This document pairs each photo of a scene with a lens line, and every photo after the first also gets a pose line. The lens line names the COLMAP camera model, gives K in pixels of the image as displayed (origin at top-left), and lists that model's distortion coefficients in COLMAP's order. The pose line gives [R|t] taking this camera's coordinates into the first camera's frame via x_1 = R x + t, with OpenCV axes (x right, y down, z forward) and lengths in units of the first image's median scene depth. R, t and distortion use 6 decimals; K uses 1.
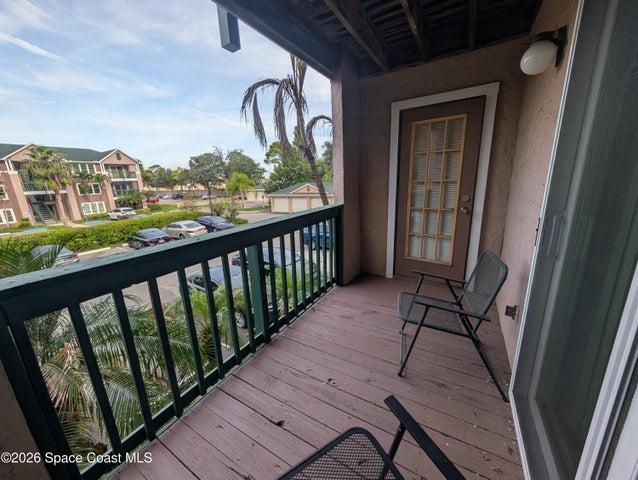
lens RADIAL K [[238.8, 0, 319.9], [0, 238.8, 238.6], [0, 0, 1]] dist [0.000733, 0.000151]
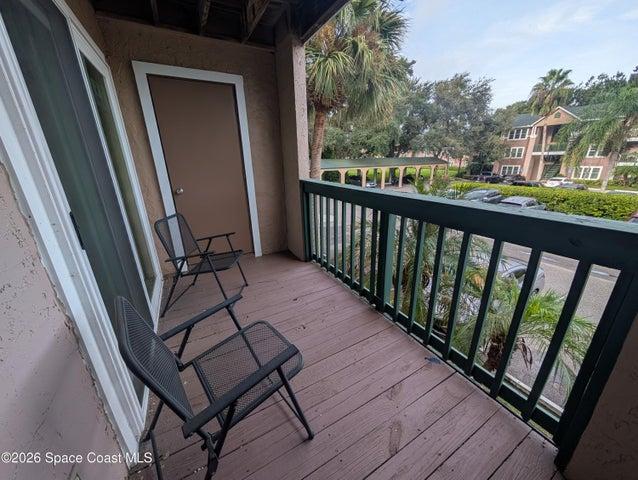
lens RADIAL K [[238.8, 0, 319.9], [0, 238.8, 238.6], [0, 0, 1]] dist [0.000733, 0.000151]
pose [[-0.503844, 0.321320, -0.801807, 0.620989], [-0.161643, 0.876768, 0.452934, -0.256953], [0.848536, 0.357815, -0.389815, 1.066239]]
